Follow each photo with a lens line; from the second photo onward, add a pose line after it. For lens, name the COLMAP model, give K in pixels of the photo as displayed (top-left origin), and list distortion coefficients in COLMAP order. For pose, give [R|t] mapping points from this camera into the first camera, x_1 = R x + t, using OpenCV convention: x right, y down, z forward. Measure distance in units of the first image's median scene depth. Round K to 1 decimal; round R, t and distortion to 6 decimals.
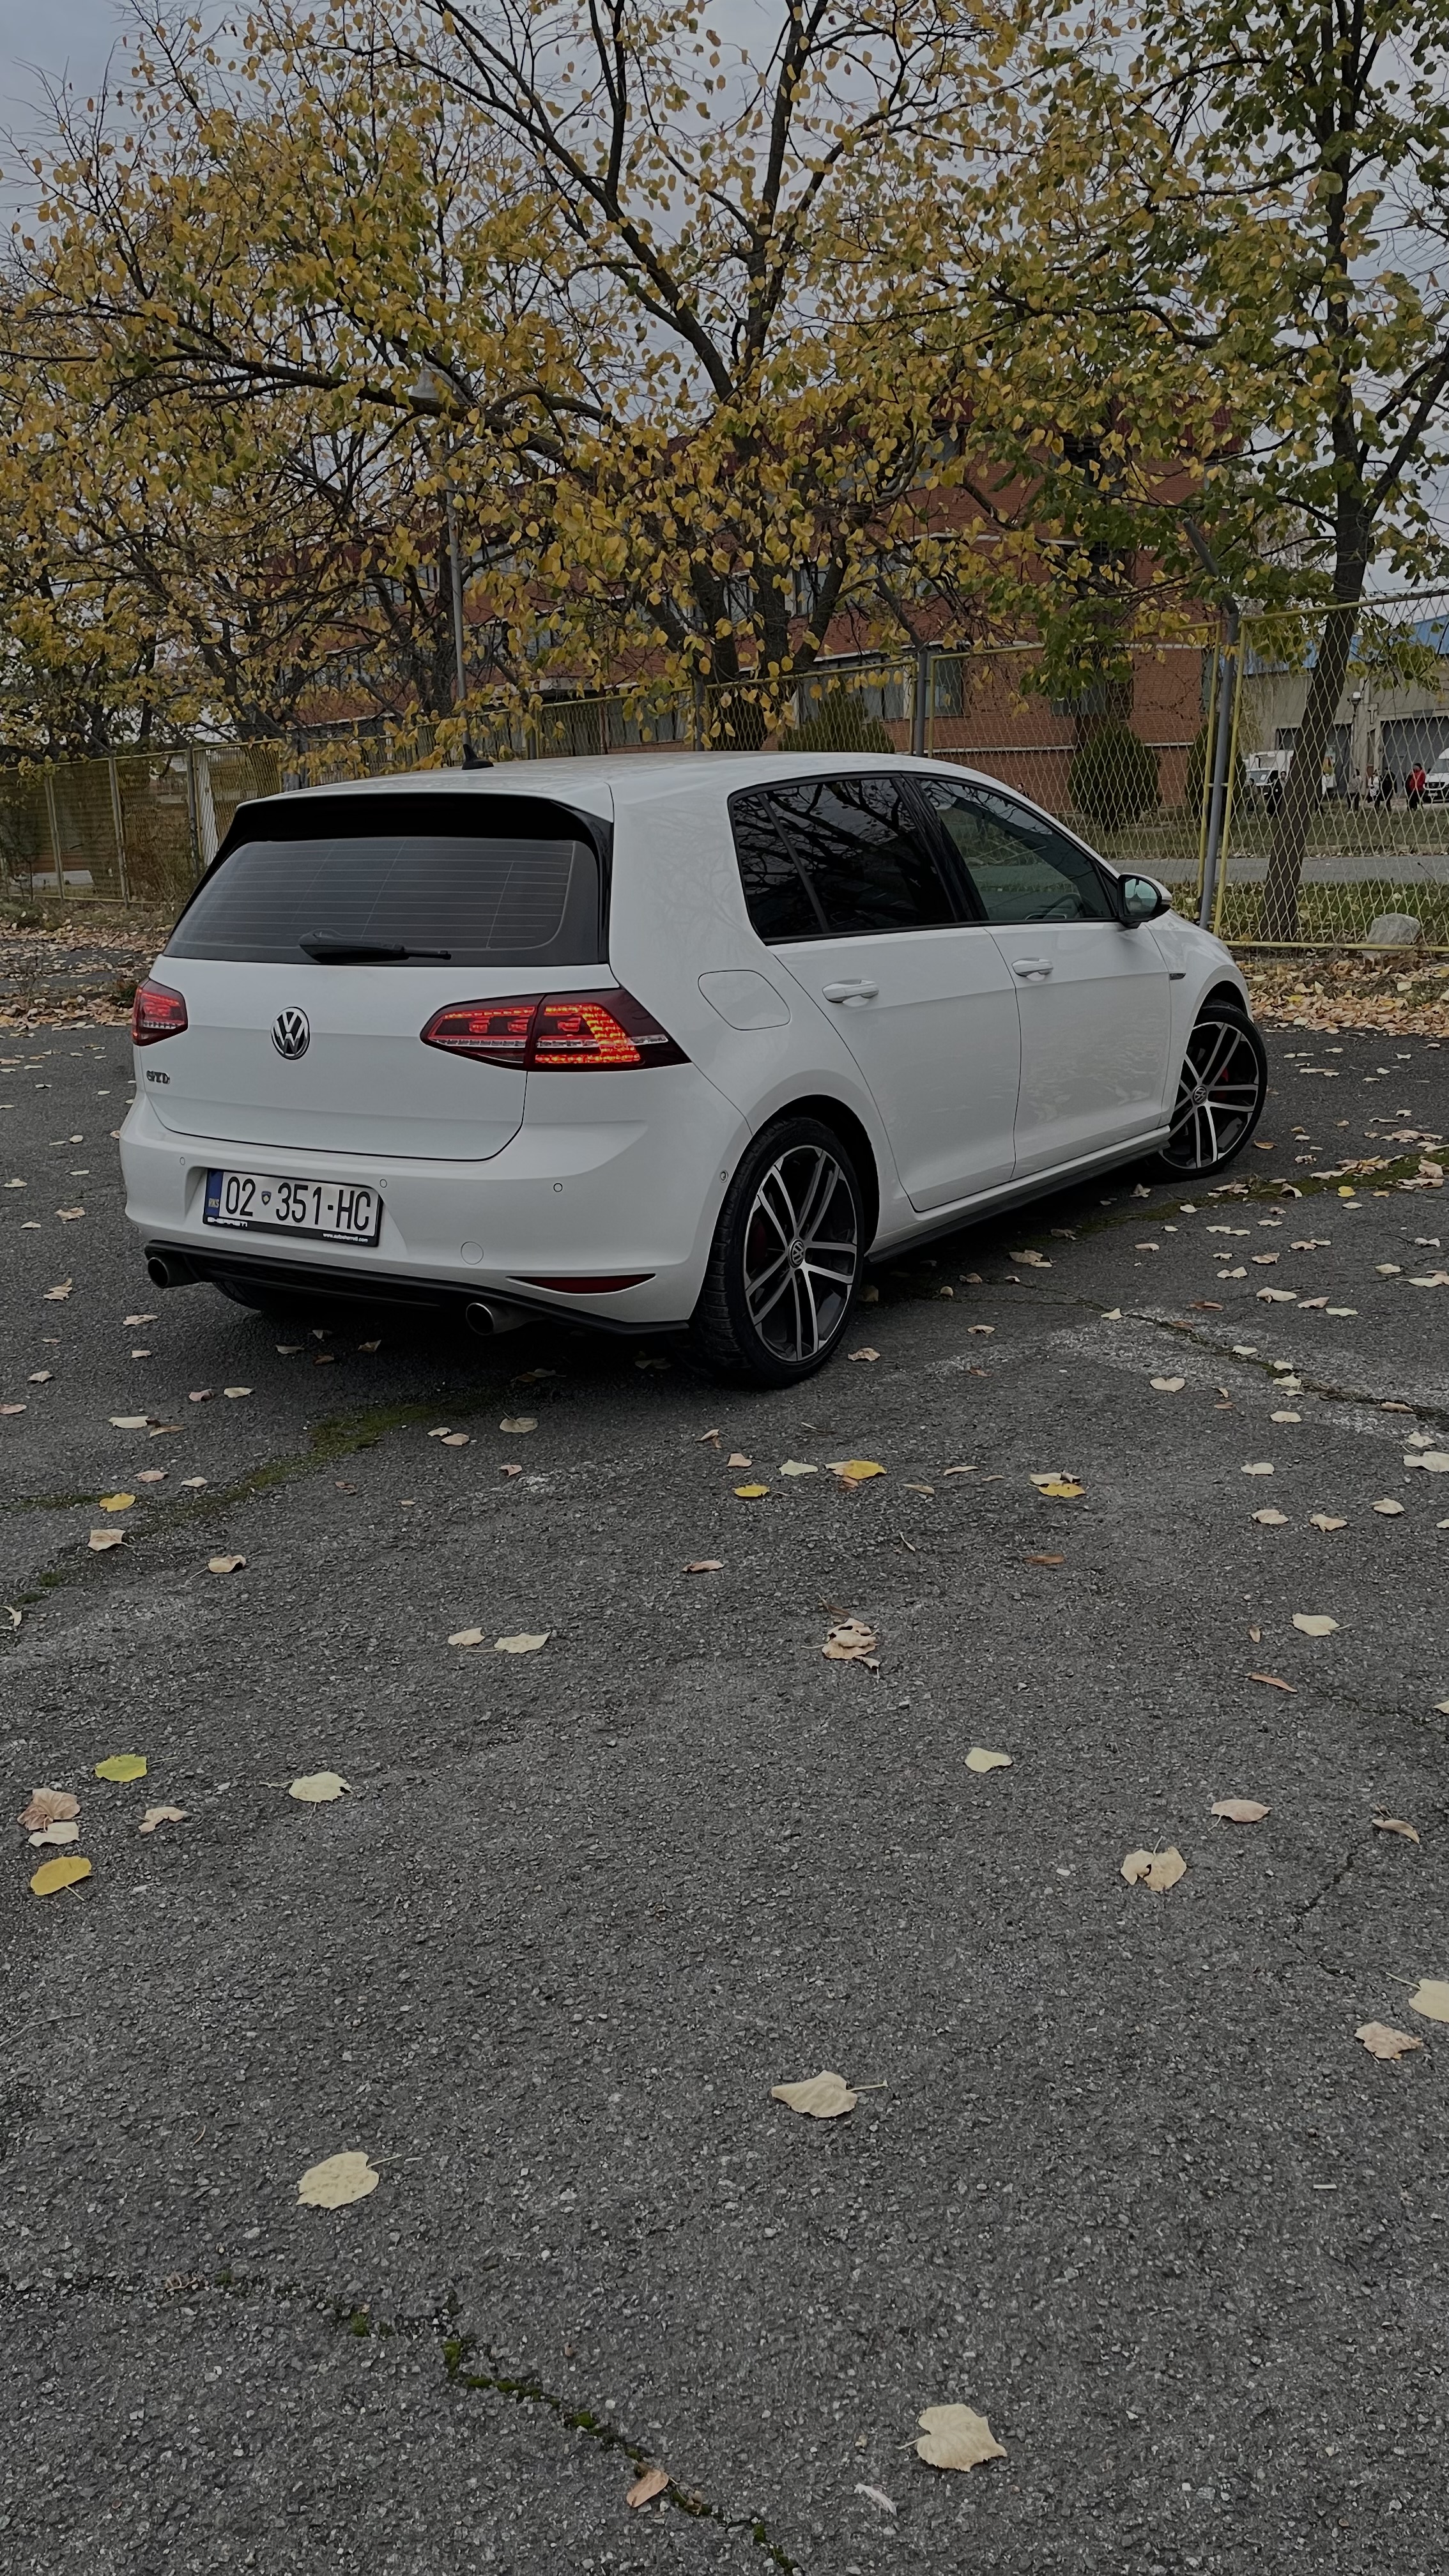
lens RADIAL K [[2072.3, 0, 734.7], [0, 2072.3, 1255.4], [0, 0, 1]] dist [0.104664, -0.155712]
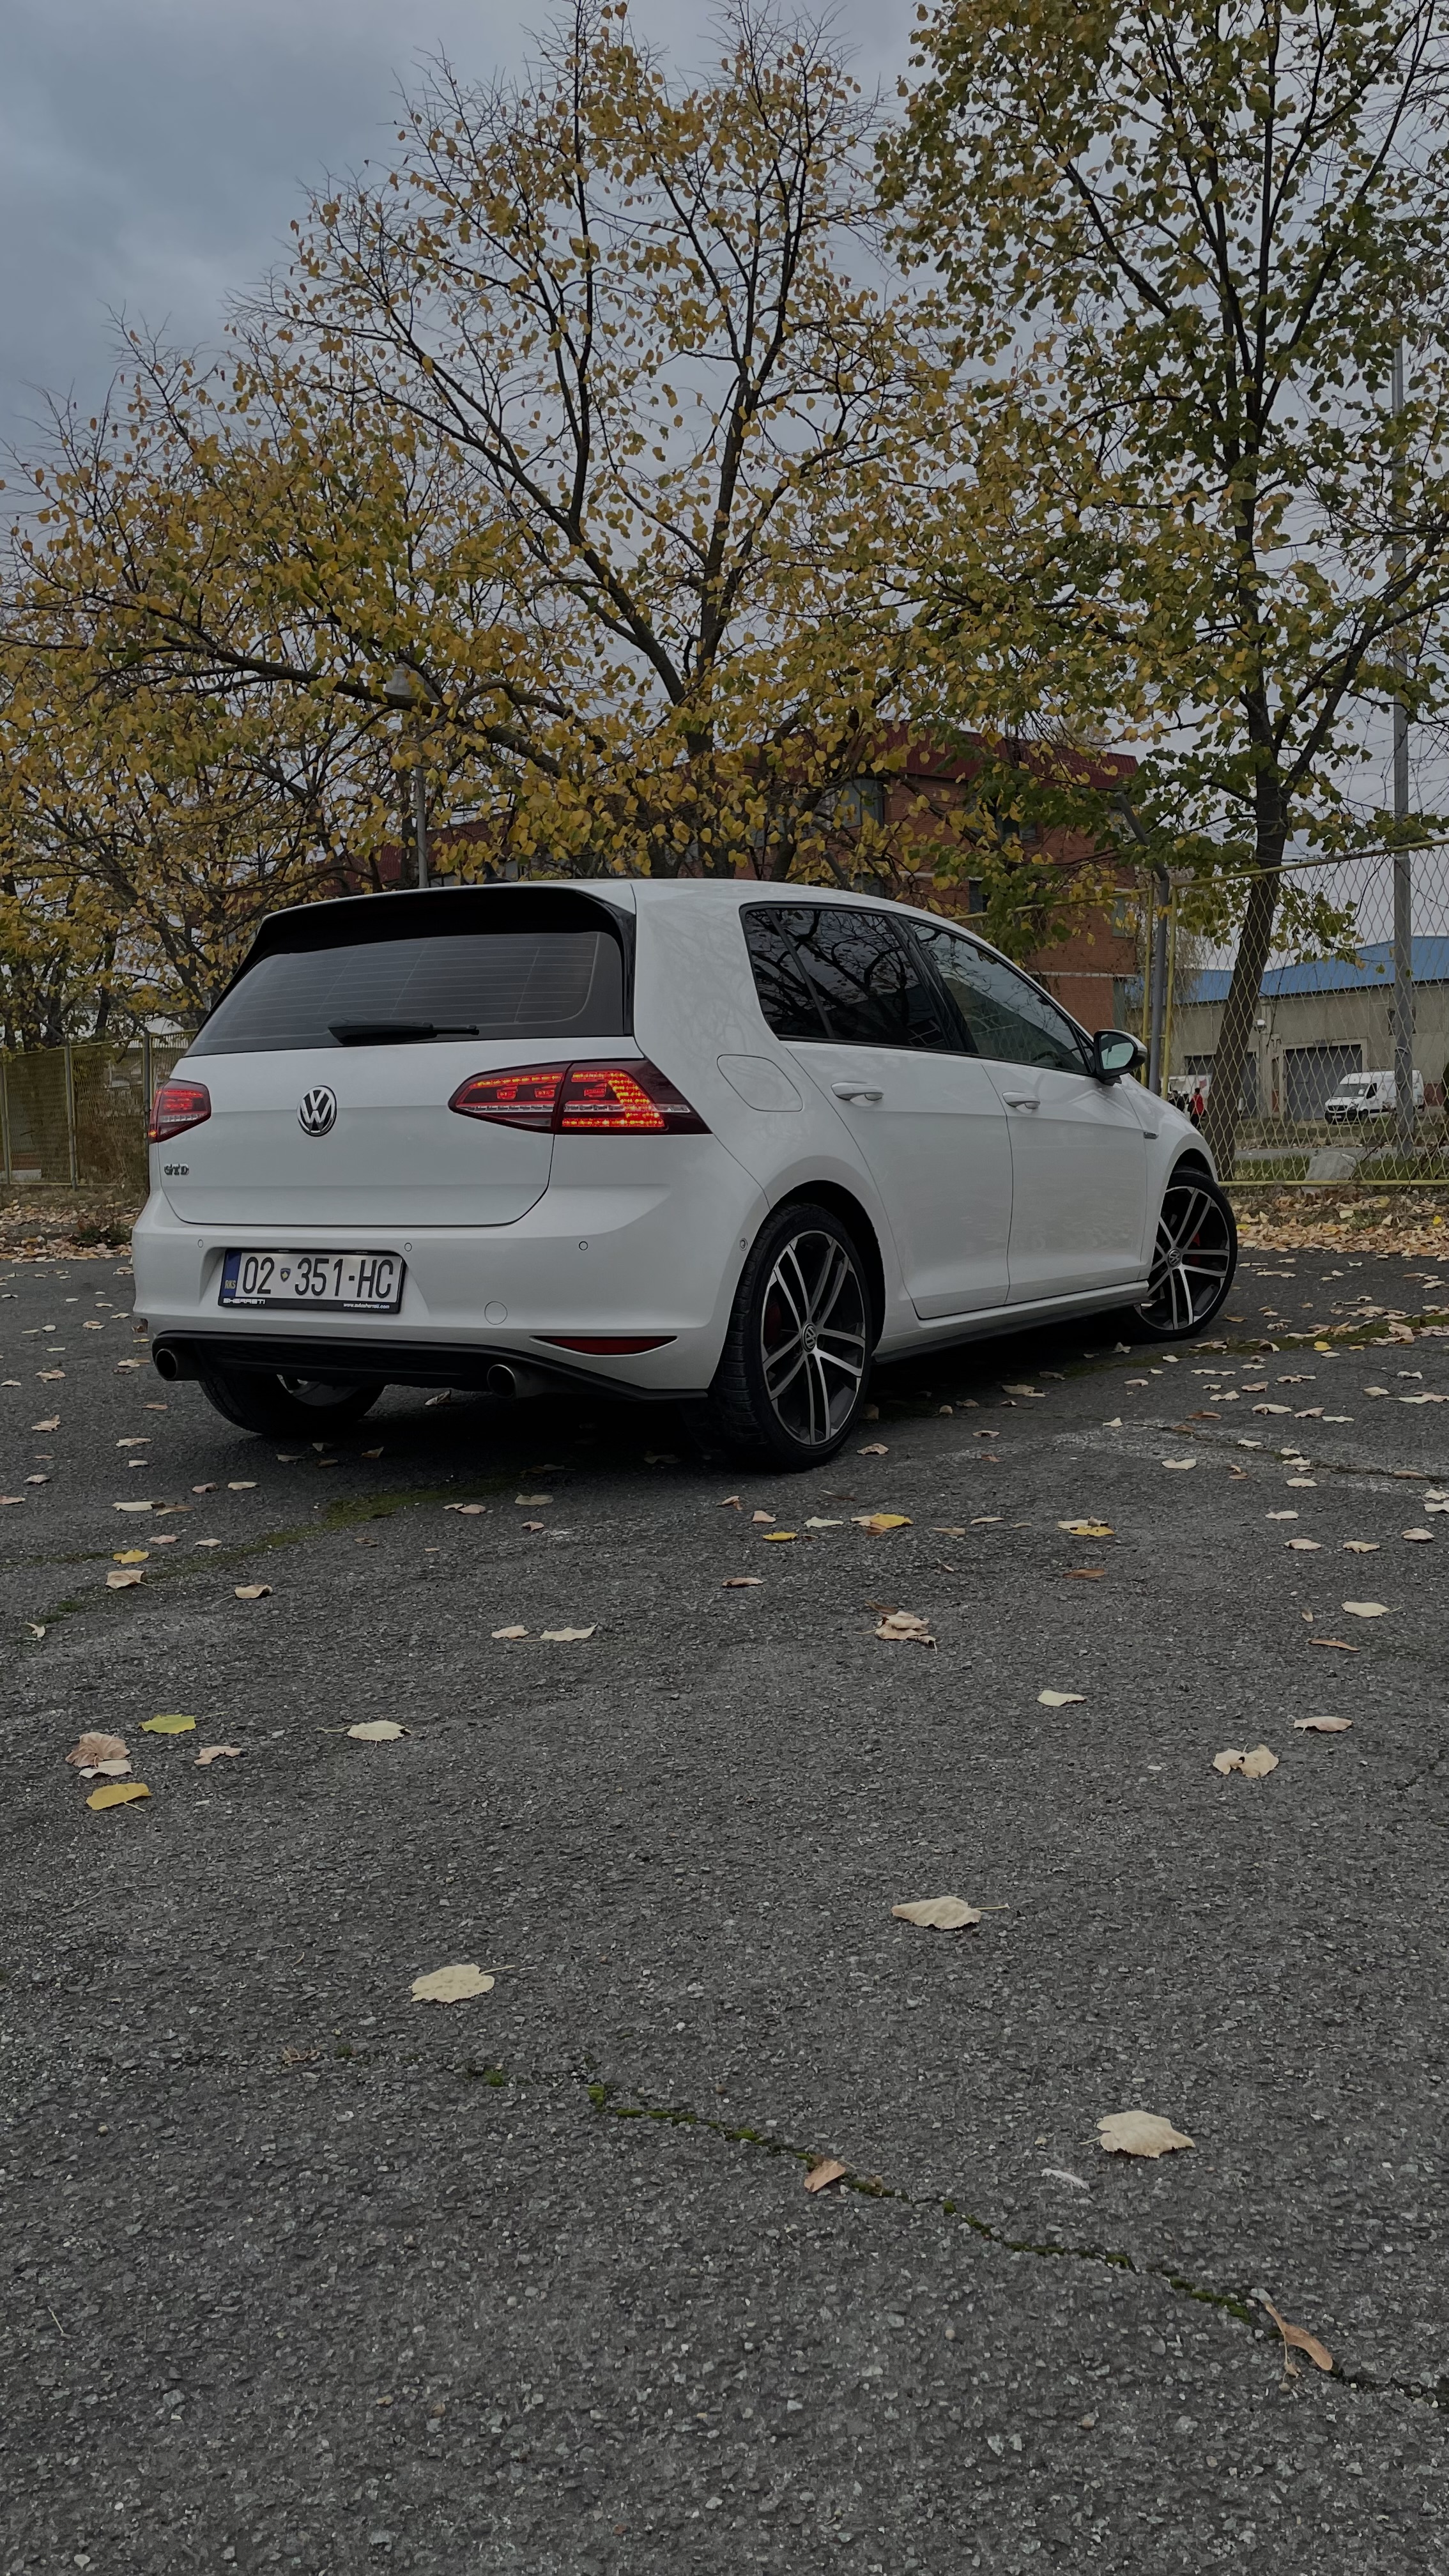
lens RADIAL K [[2072.3, 0, 734.7], [0, 2072.3, 1255.4], [0, 0, 1]] dist [0.104664, -0.155712]
pose [[0.999188, 0.003847, 0.040110, -0.048923], [0.002973, 0.985677, -0.168618, 0.134997], [-0.040184, 0.168601, 0.984865, -0.000669]]
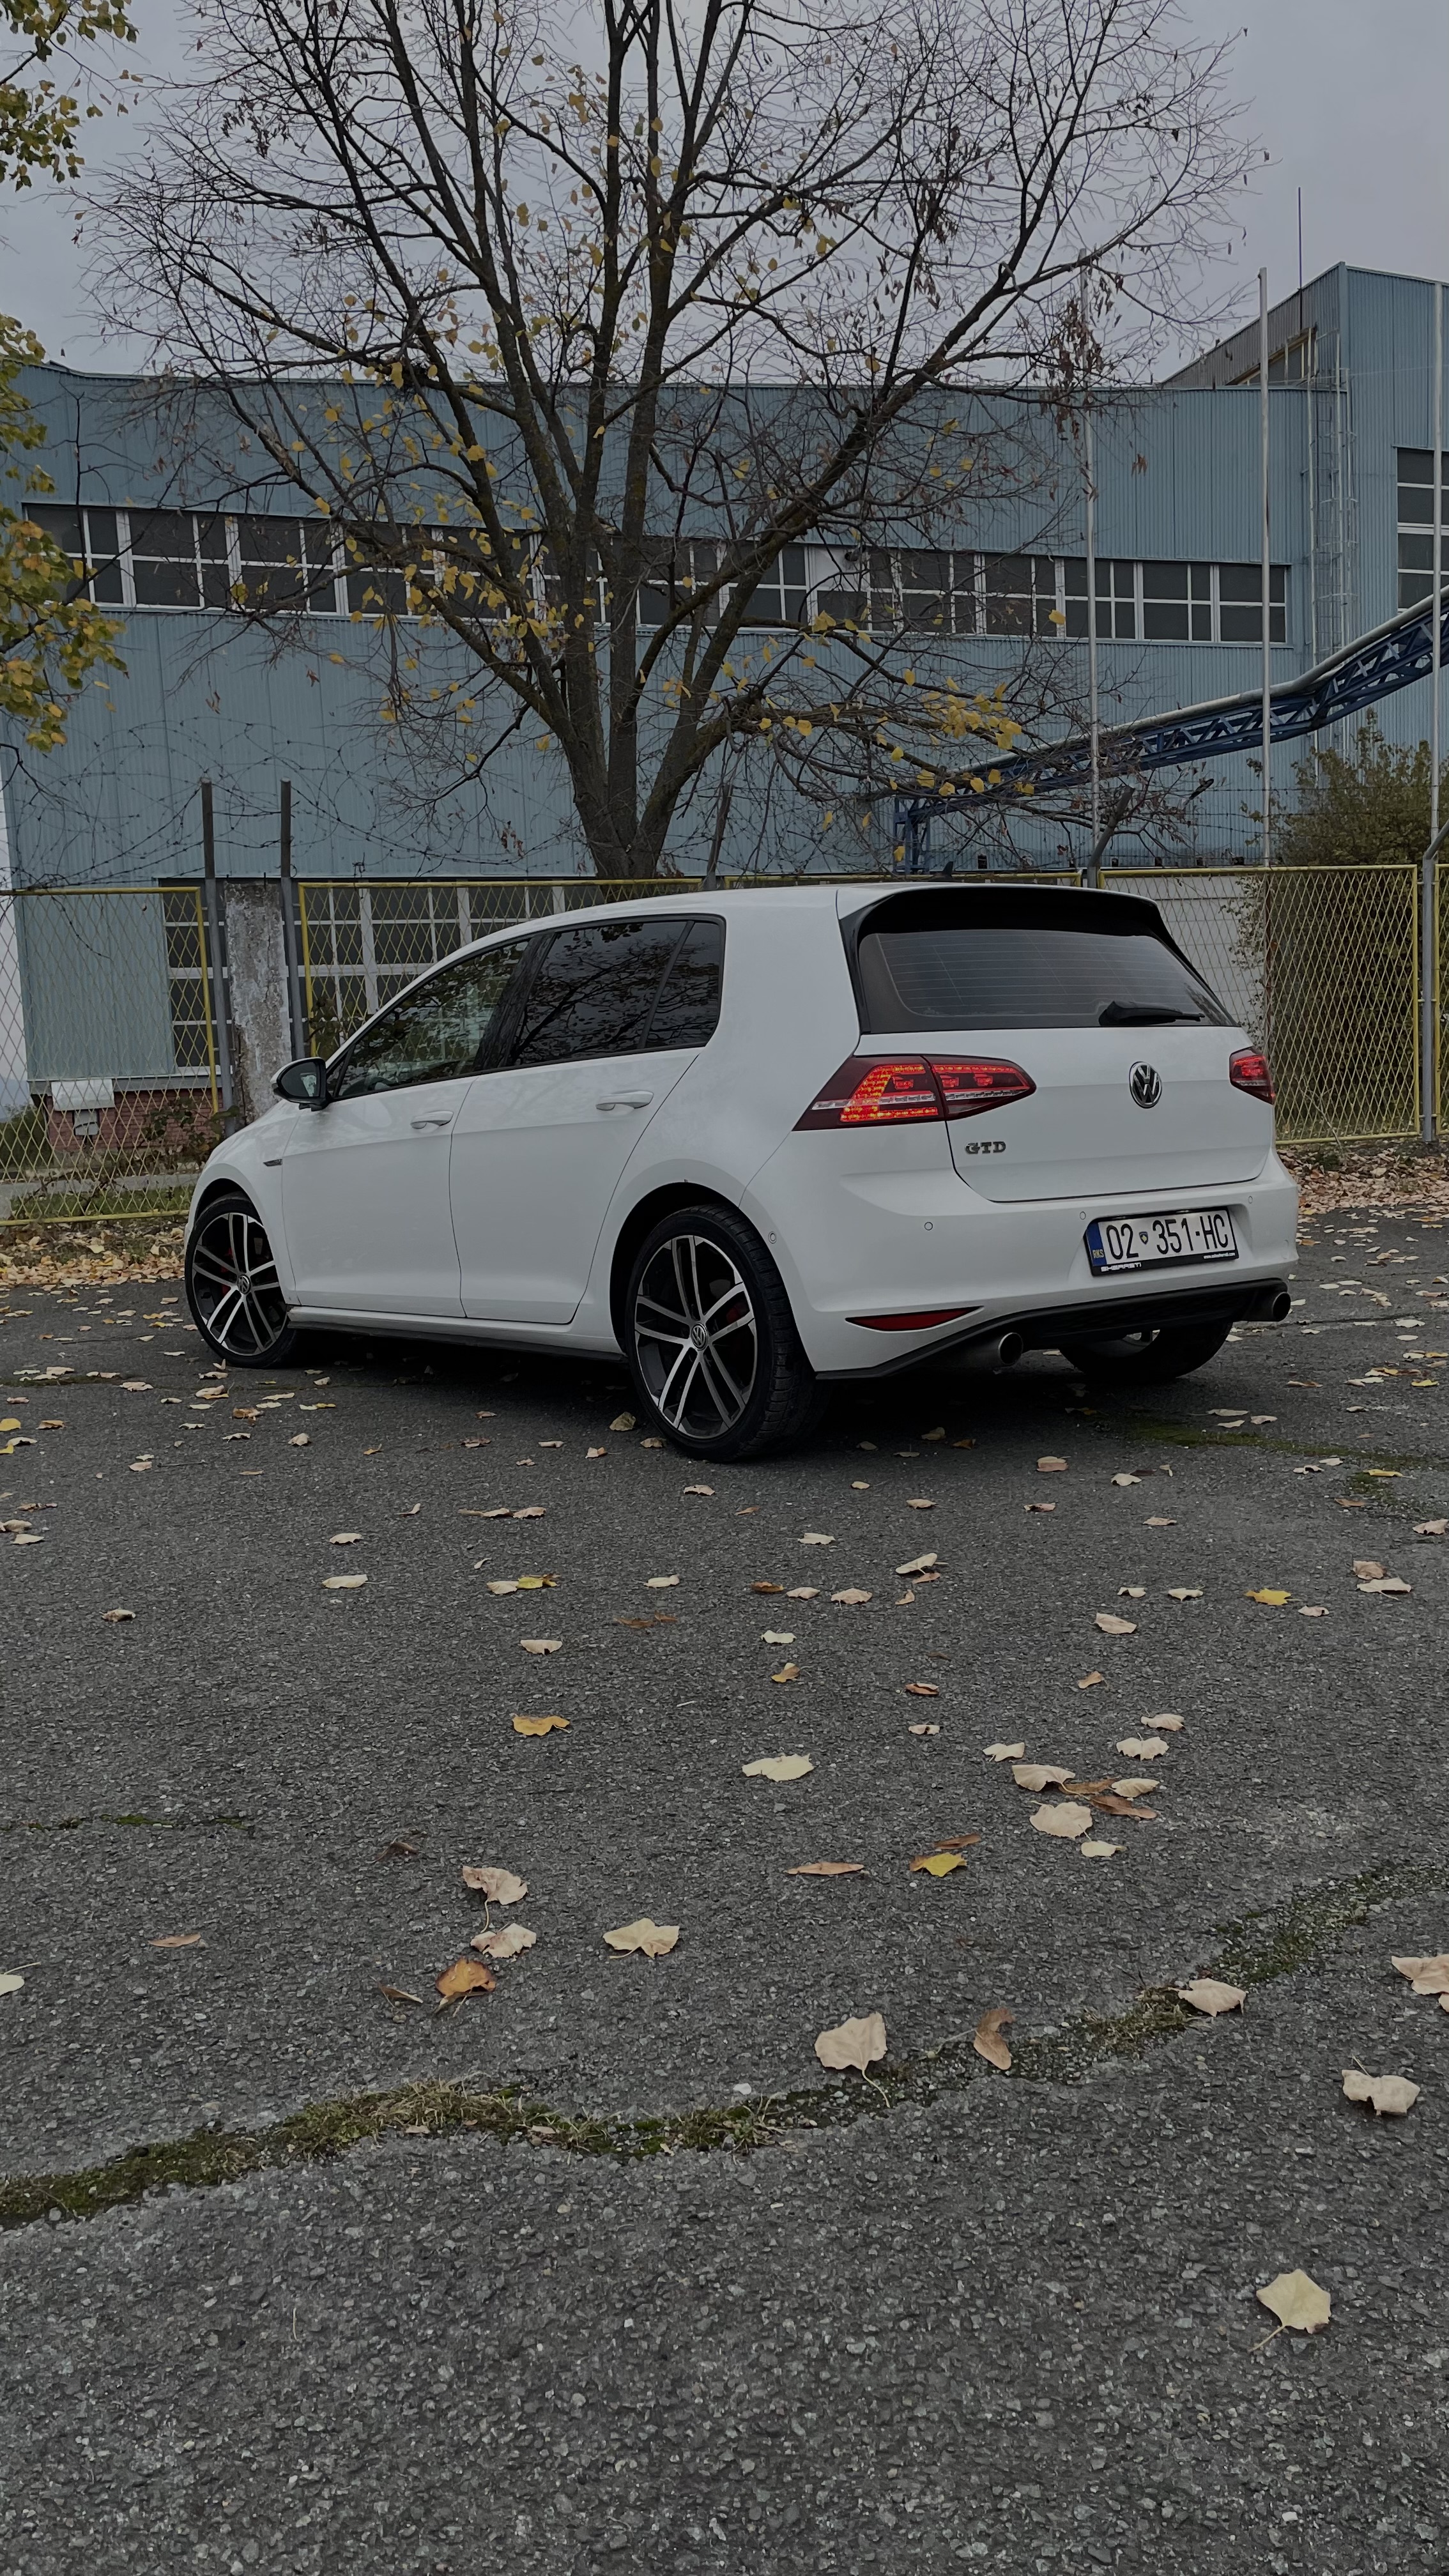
lens RADIAL K [[2072.3, 0, 734.7], [0, 2072.3, 1255.4], [0, 0, 1]] dist [0.104664, -0.155712]
pose [[0.339288, -0.045743, 0.939570, -1.310005], [0.257338, 0.965229, -0.045935, -0.024030], [-0.904799, 0.257372, 0.339262, 0.840138]]
